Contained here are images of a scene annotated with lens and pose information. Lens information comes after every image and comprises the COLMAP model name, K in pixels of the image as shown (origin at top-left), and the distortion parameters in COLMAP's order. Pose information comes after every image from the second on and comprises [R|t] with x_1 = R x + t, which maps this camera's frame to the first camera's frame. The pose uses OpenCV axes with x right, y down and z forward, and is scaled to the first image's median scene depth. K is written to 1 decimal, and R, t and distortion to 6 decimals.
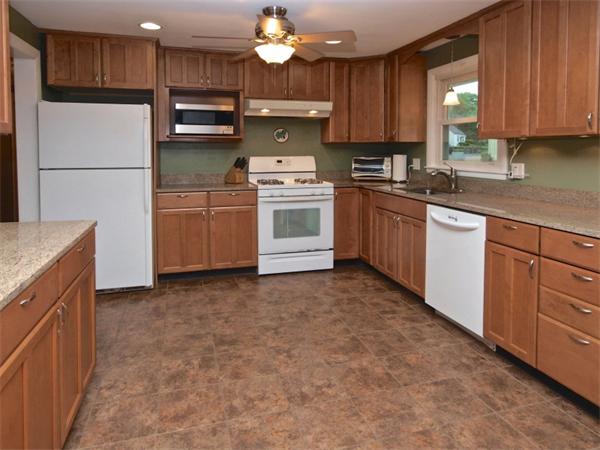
lens RADIAL K [[386.2, 0, 300.0], [0, 386.2, 225.0], [0, 0, 1]] dist [-0.001670, 0.000520]
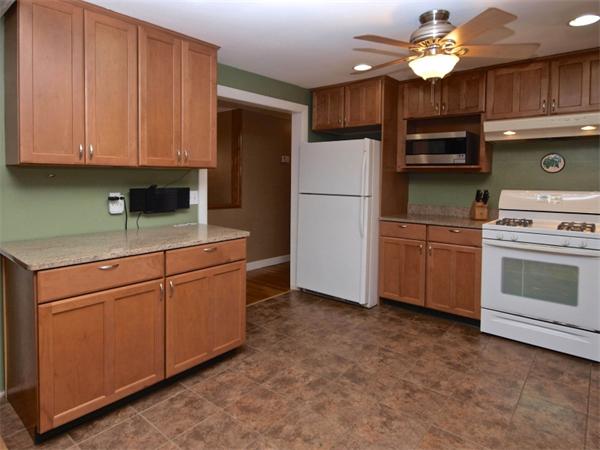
lens RADIAL K [[365.3, 0, 299.8], [0, 365.3, 237.1], [0, 0, 1]] dist [-0.004910, 0.000875]
pose [[0.560005, 0.136572, -0.817155, 0.366975], [-0.170025, 0.984271, 0.047982, -0.053431], [0.810855, 0.112066, 0.574417, 0.274714]]
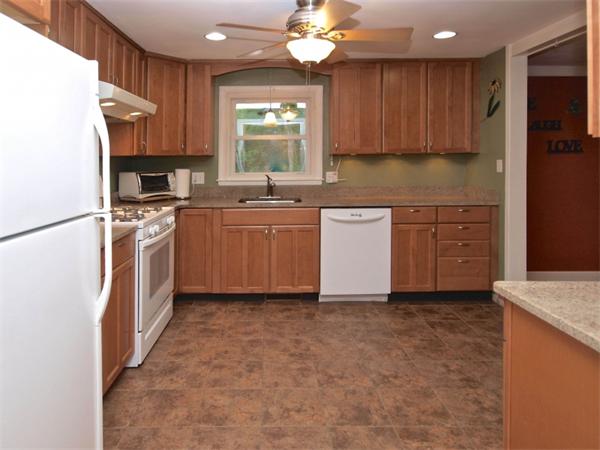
lens RADIAL K [[393.4, 0, 261.5], [0, 393.4, 223.6], [0, 0, 1]] dist [0.000813, 0.001143]
pose [[0.291889, -0.147173, 0.945061, -0.777132], [0.192789, 0.976863, 0.092582, -0.143101], [-0.936821, 0.155174, 0.313509, 0.749971]]
